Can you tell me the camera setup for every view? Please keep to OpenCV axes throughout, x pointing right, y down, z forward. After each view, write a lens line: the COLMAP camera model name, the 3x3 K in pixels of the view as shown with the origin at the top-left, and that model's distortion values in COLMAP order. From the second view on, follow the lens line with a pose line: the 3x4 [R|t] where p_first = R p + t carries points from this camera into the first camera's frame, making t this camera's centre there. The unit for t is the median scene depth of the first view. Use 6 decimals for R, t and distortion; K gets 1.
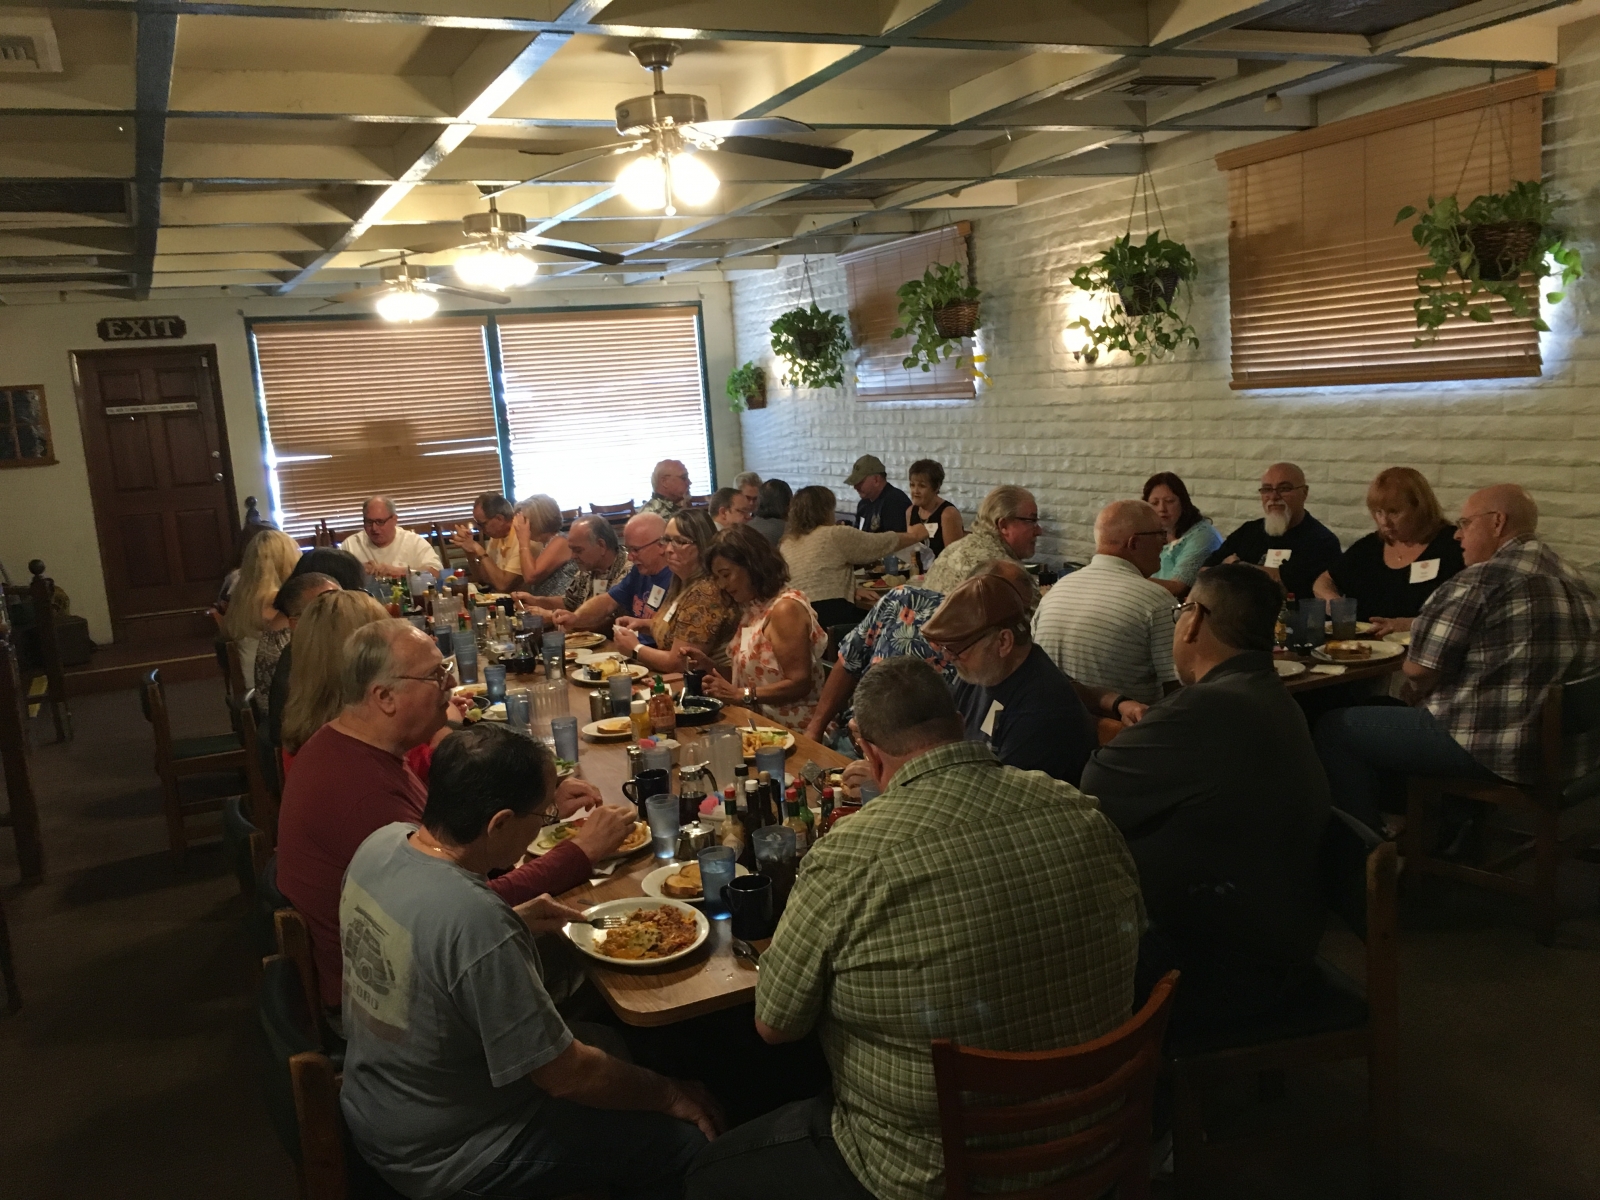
lens RADIAL K [[1361.9, 0, 804.4], [0, 1361.9, 601.3], [0, 0, 1]] dist [0.054844, -0.050948]
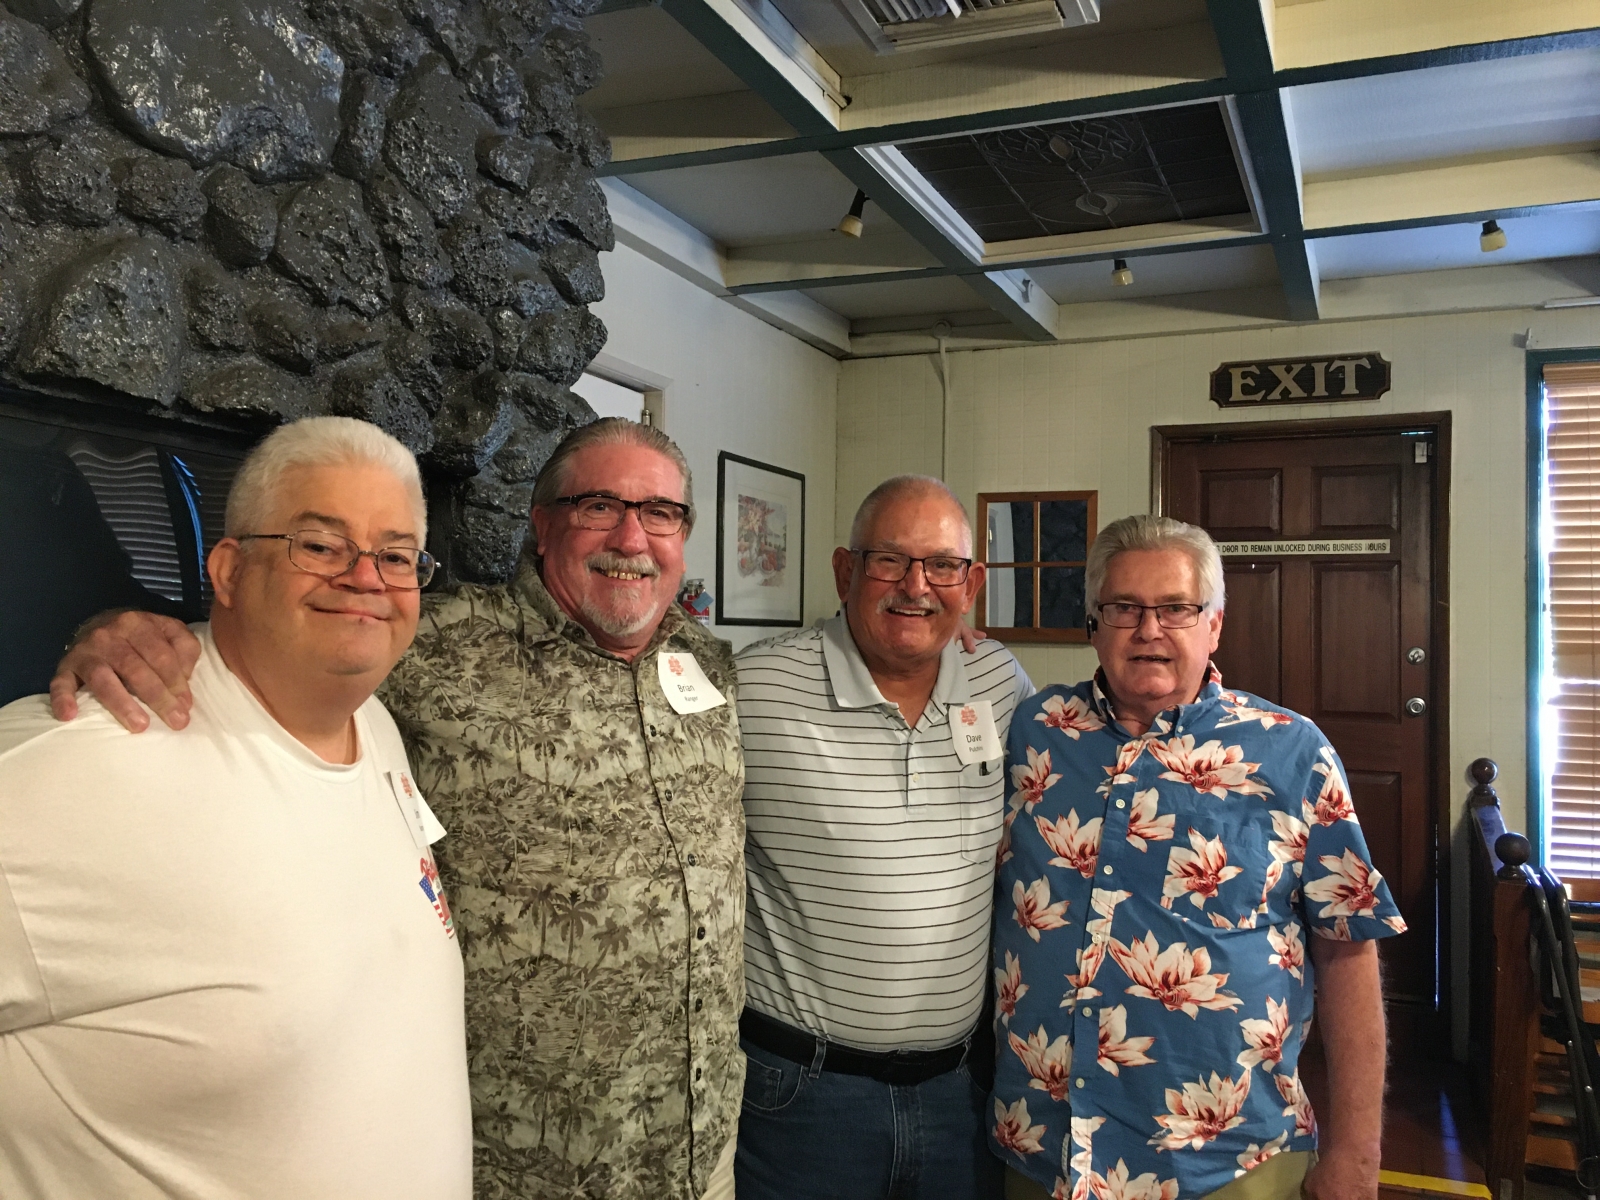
lens RADIAL K [[1361.9, 0, 791.1], [0, 1361.9, 603.6], [0, 0, 1]] dist [0.054844, -0.050948]
pose [[0.645566, 0.056482, -0.761613, -0.223040], [-0.177378, 0.981079, -0.077593, -0.053226], [0.742820, 0.185185, 0.643370, 0.565512]]
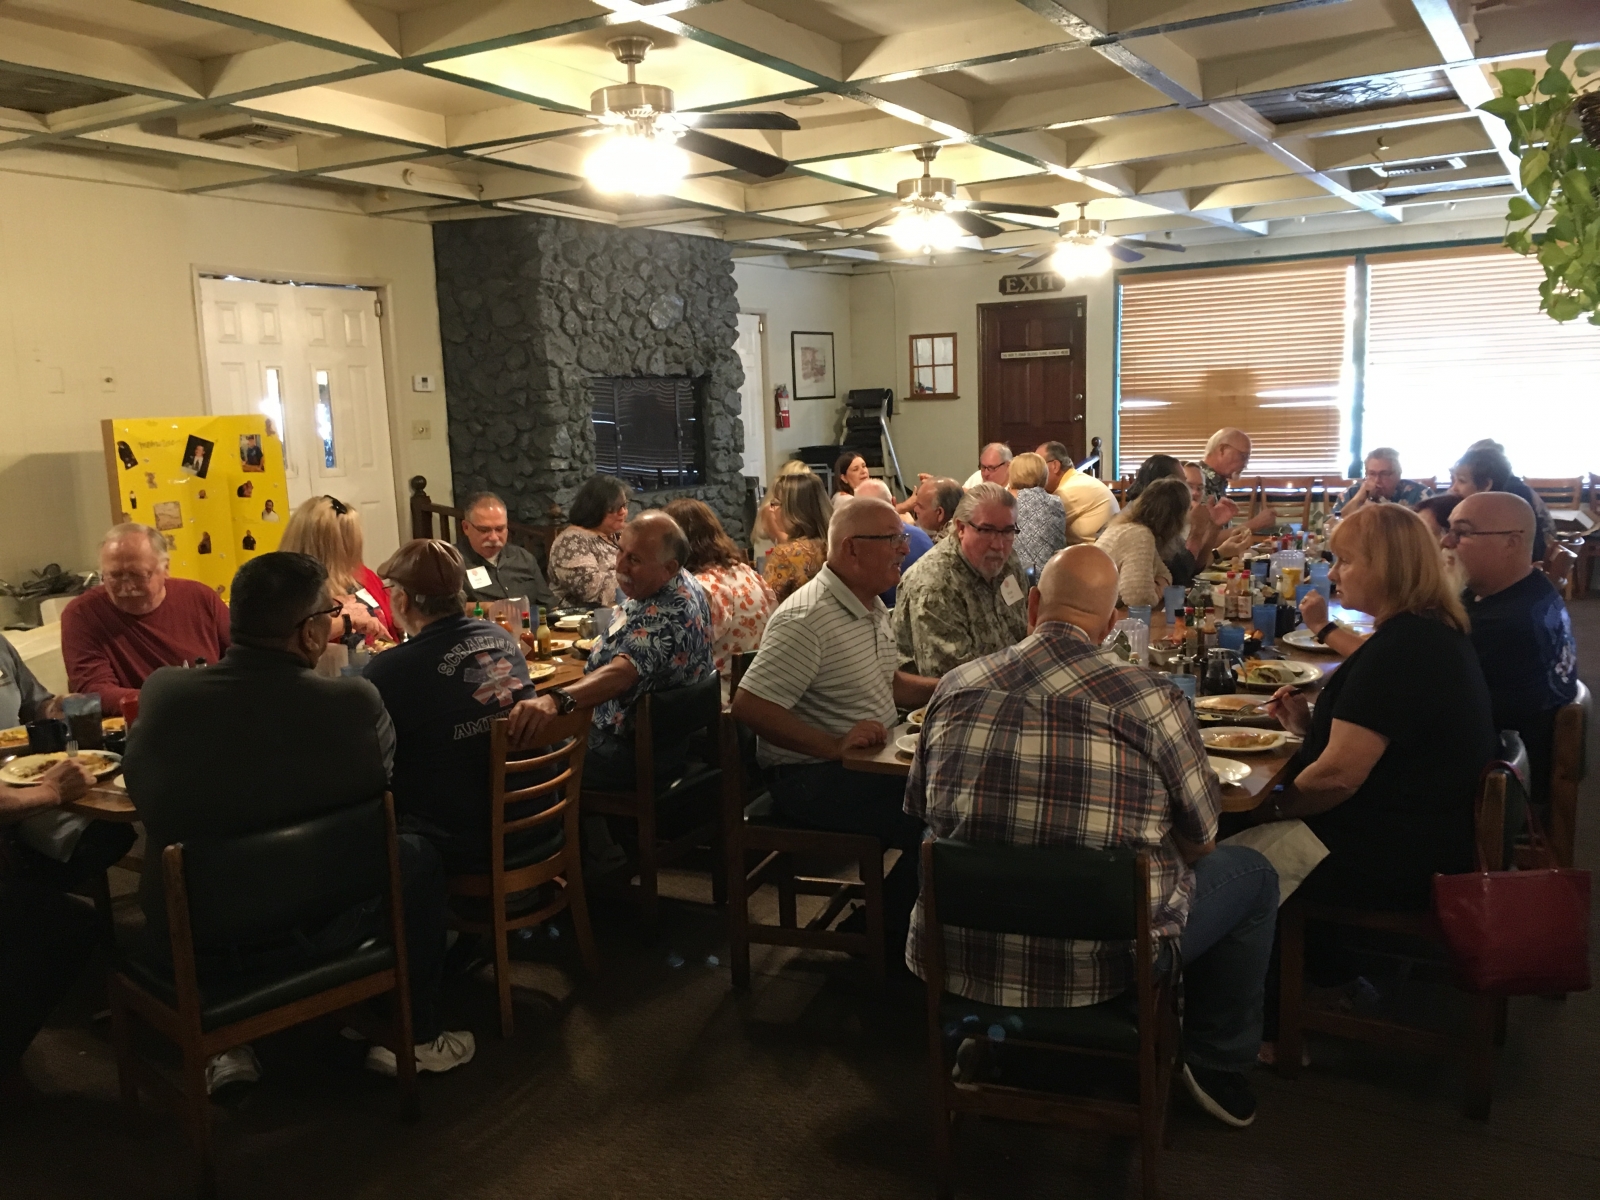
lens RADIAL K [[1361.9, 0, 799.1], [0, 1361.9, 609.0], [0, 0, 1]] dist [0.054844, -0.050948]
pose [[0.547769, 0.176338, -0.817835, 0.381230], [-0.130330, 0.983587, 0.124784, -0.047671], [0.826416, 0.038236, 0.561761, 0.208336]]
